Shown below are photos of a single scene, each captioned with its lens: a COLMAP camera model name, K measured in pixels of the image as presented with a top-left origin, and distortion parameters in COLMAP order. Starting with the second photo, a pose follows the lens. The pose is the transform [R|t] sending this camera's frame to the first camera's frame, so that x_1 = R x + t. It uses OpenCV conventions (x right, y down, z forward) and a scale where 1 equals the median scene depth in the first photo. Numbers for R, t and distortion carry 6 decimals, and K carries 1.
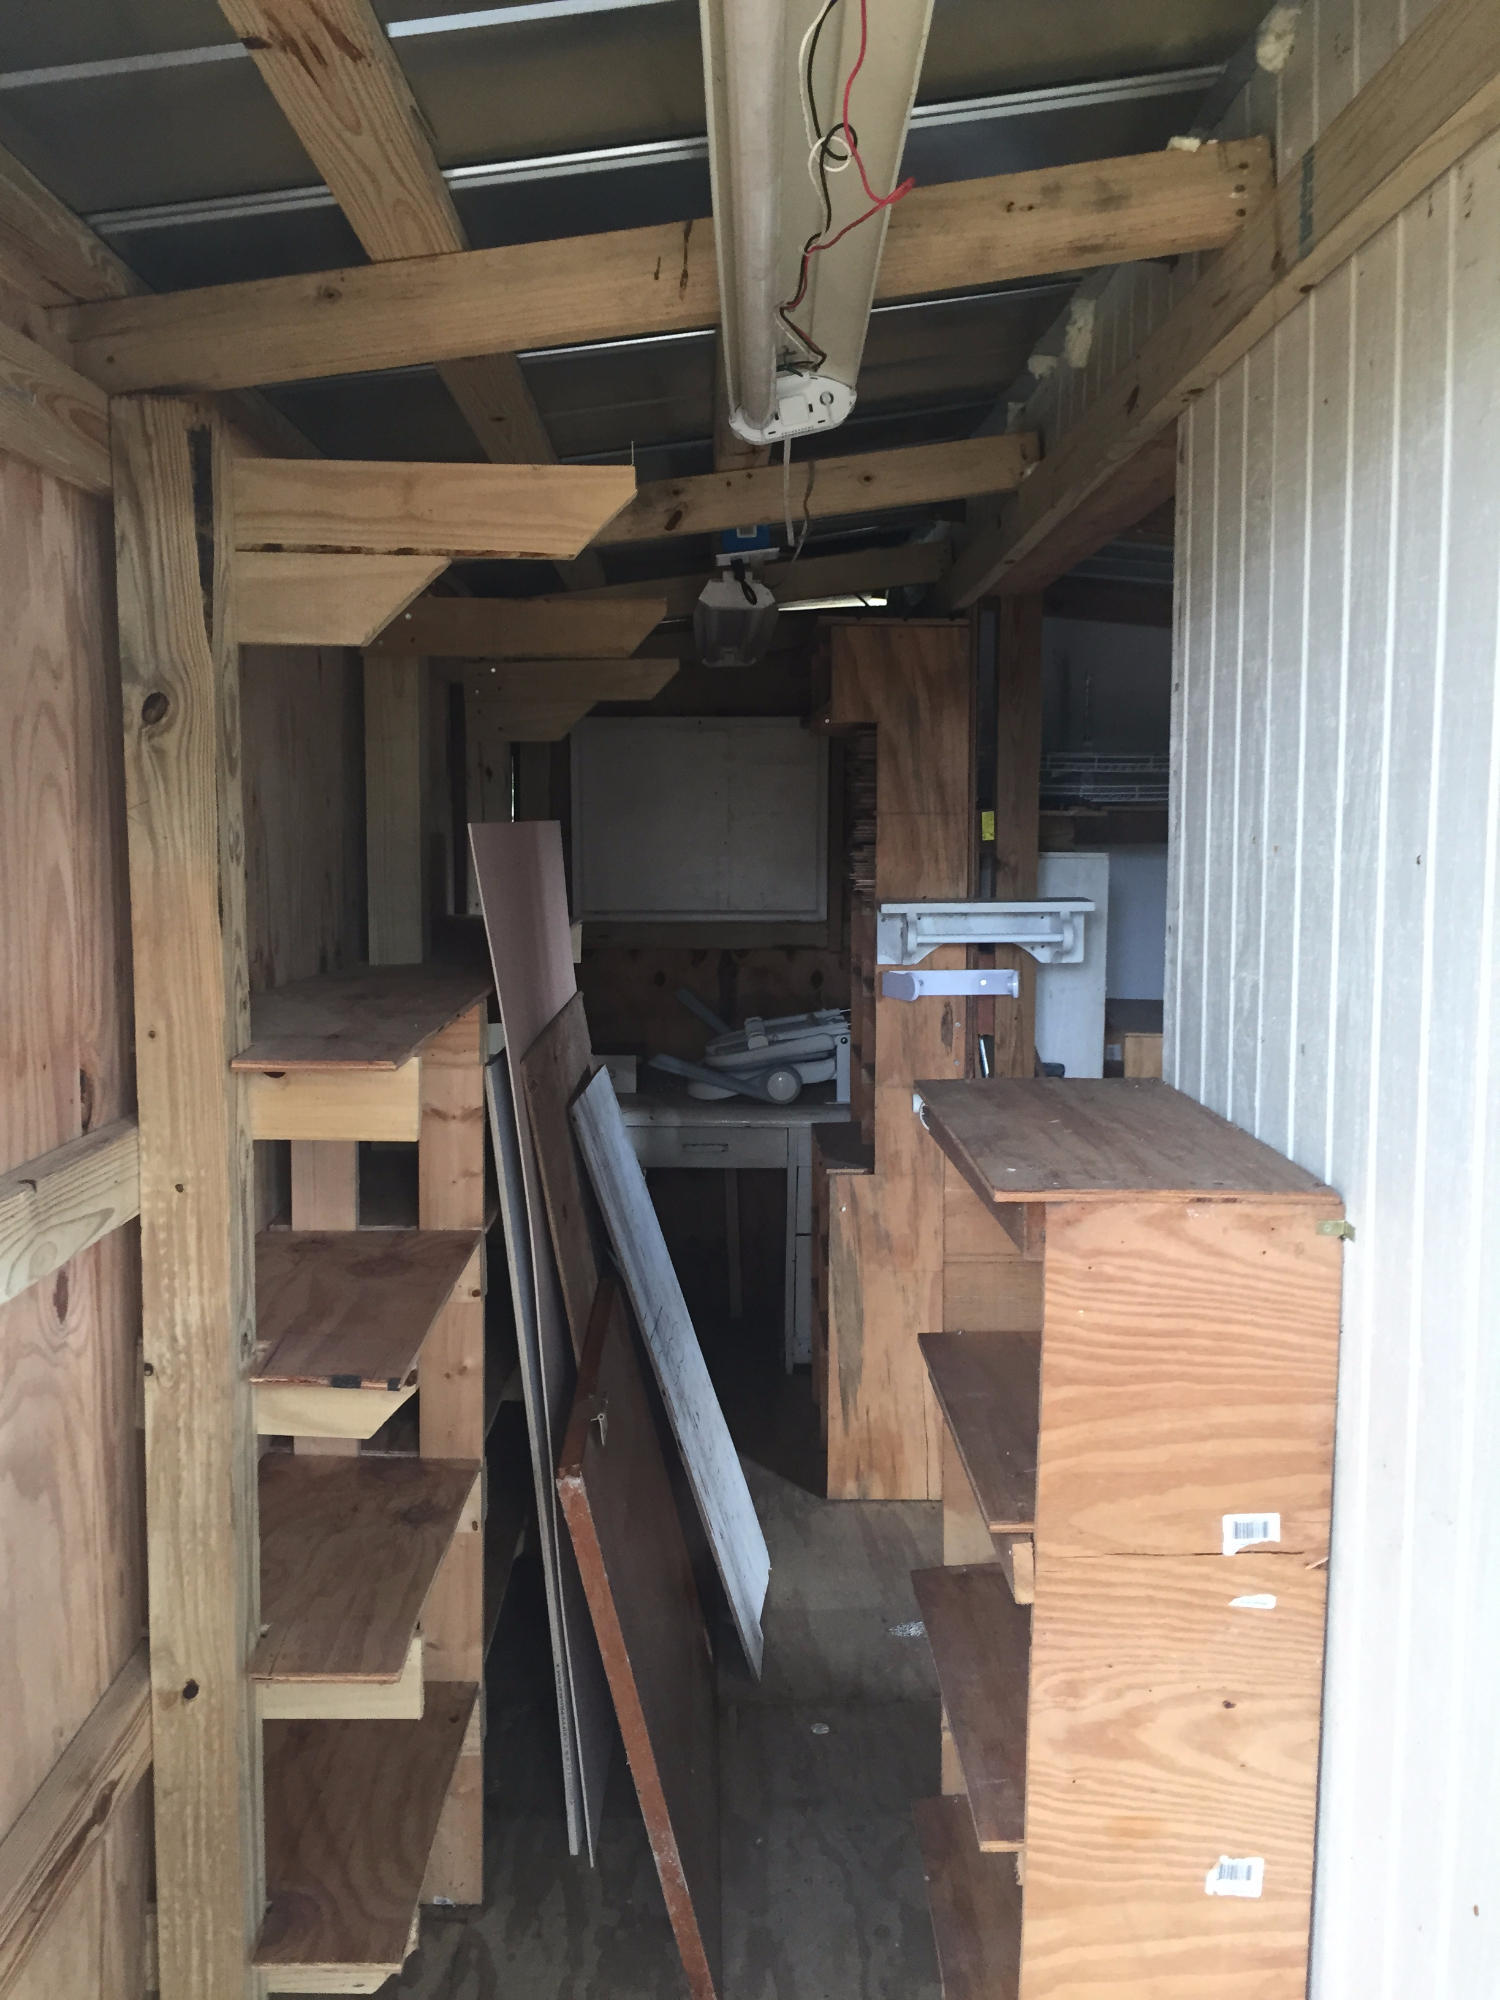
lens RADIAL K [[1721.2, 0, 750.1], [0, 1721.2, 999.4], [0, 0, 1]] dist [0.077849, -0.098307]
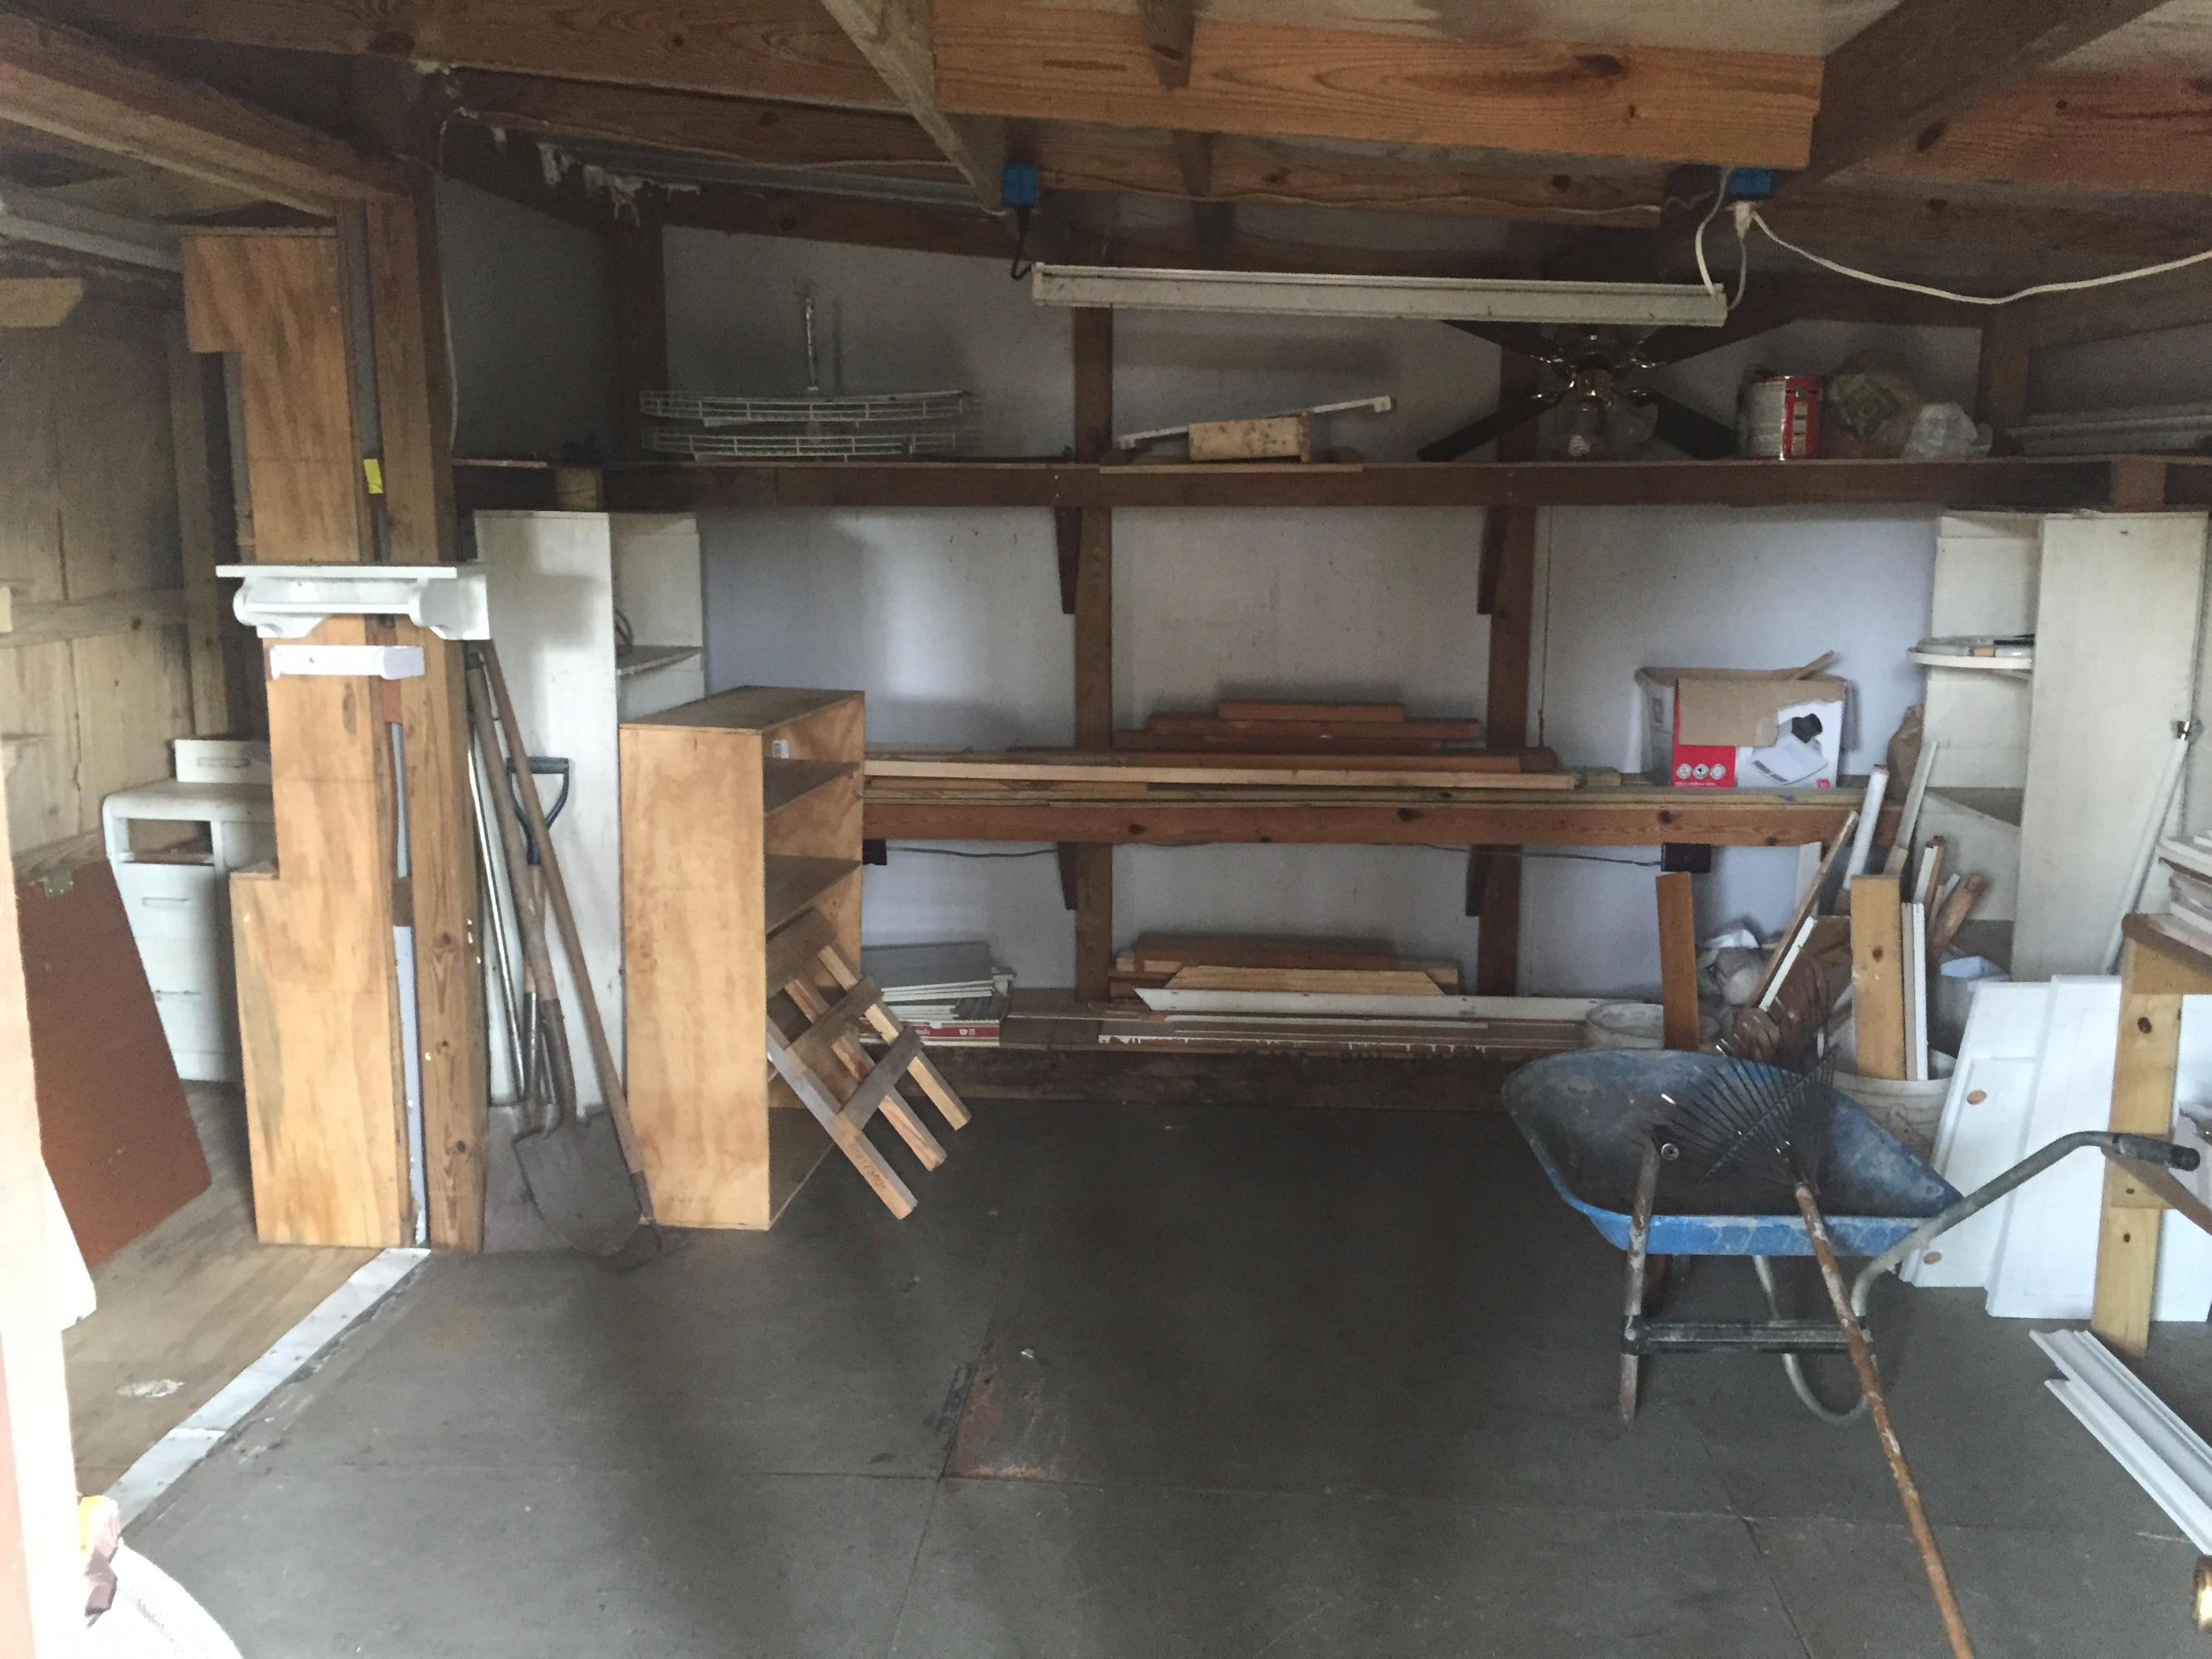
lens RADIAL K [[1903.8, 0, 1106.6], [0, 1903.8, 827.3], [0, 0, 1]] dist [0.077849, -0.098307]
pose [[0.997950, 0.022655, -0.059856, 0.551393], [-0.018329, 0.997247, 0.071854, -0.002340], [0.061319, -0.070609, 0.995618, 0.061130]]
